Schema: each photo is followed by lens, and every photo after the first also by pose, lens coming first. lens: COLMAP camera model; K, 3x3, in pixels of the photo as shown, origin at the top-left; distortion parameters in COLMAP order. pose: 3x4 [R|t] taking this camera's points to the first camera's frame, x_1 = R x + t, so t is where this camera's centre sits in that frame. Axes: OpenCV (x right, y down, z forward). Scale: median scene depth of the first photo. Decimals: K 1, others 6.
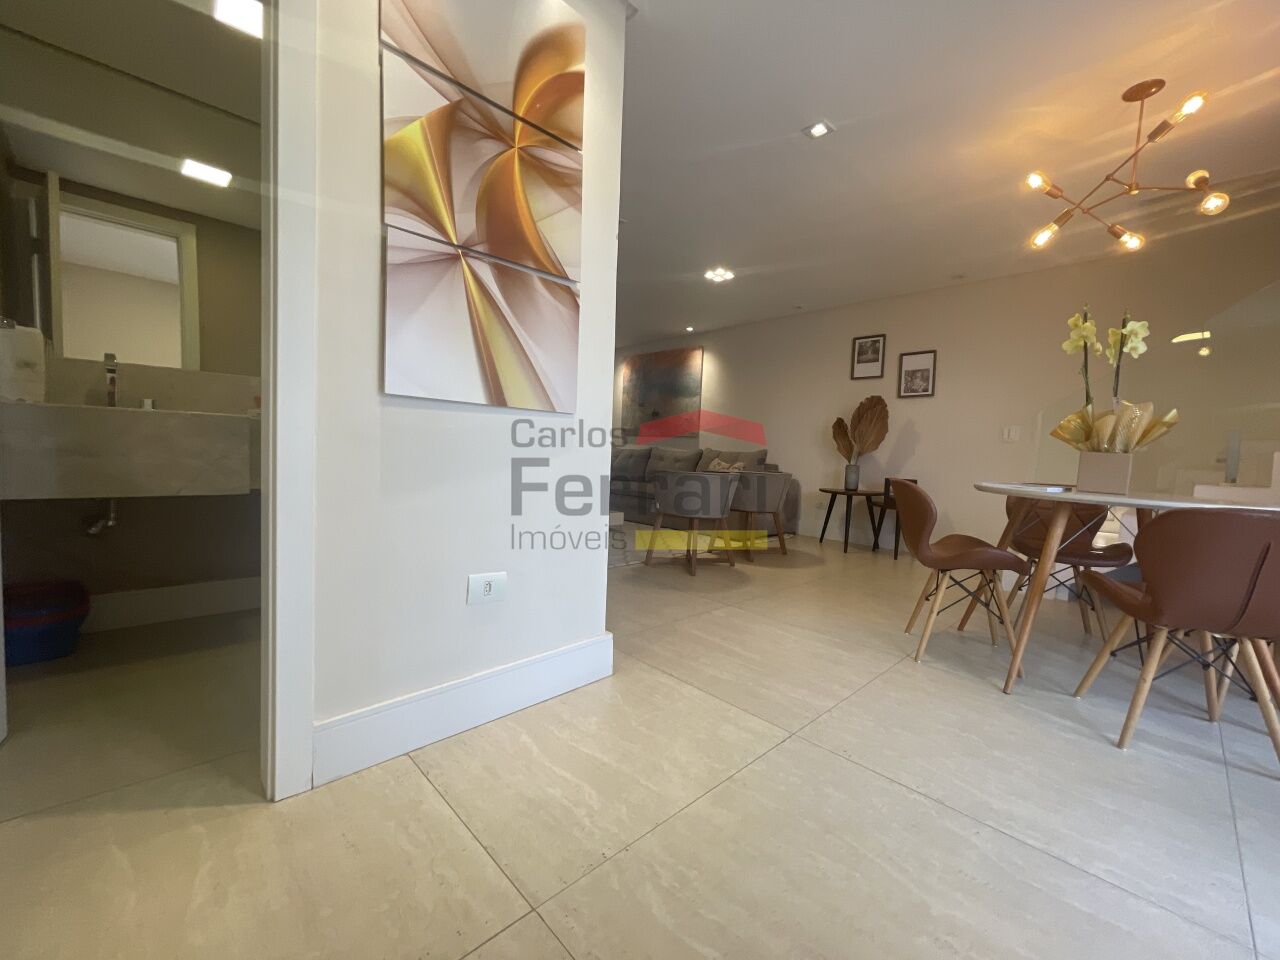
lens RADIAL K [[515.5, 0, 638.4], [0, 515.5, 477.0], [0, 0, 1]] dist [-0.002129, -0.000088]
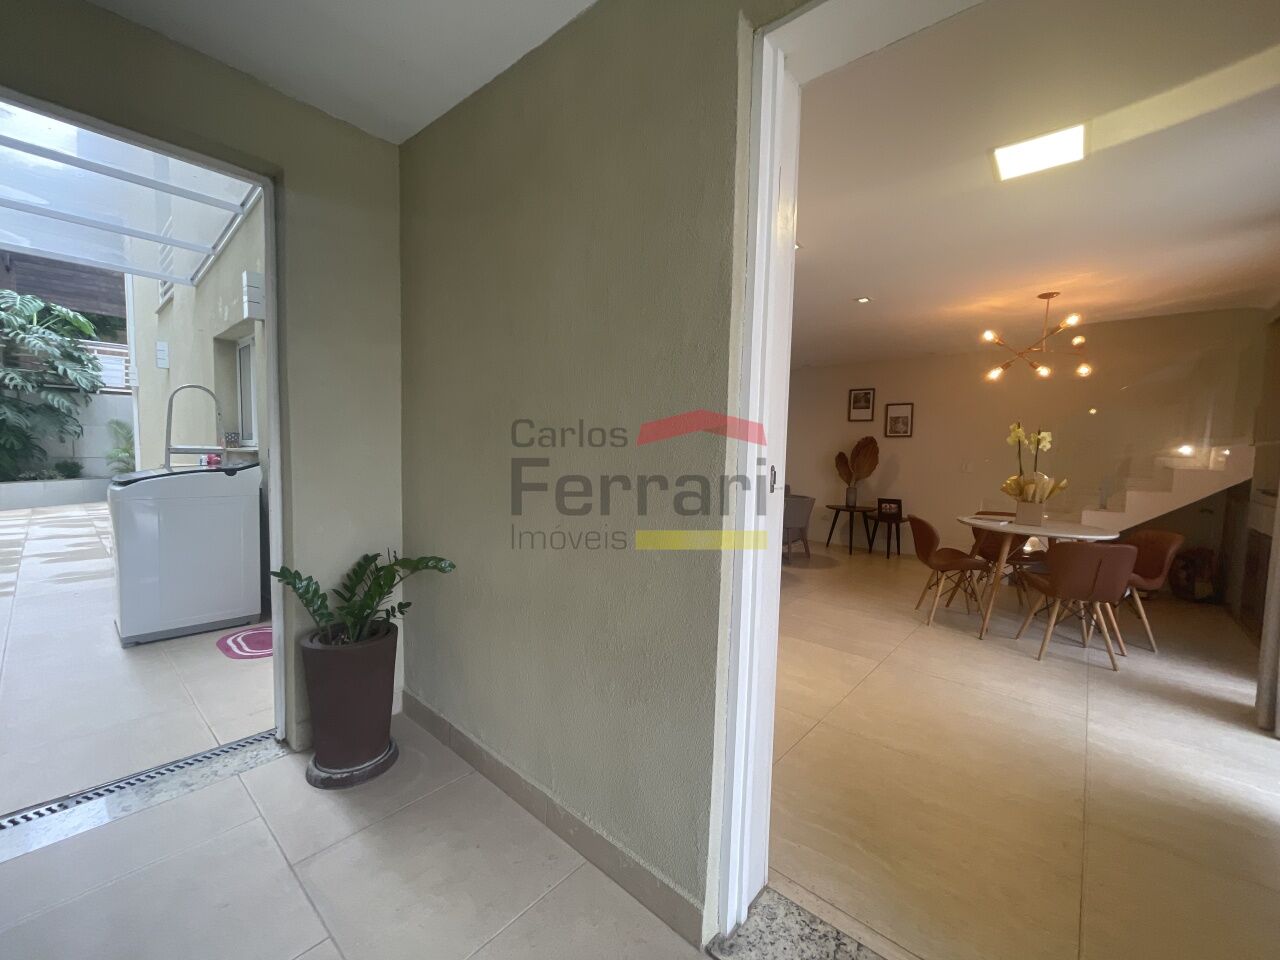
lens RADIAL K [[519.7, 0, 640.0], [0, 519.7, 480.0], [0, 0, 1]] dist [-0.000068, 0.000124]
pose [[0.995502, -0.021912, 0.092176, -0.524459], [0.020640, 0.999678, 0.014731, -0.157578], [-0.092469, -0.012763, 0.995634, -0.580251]]
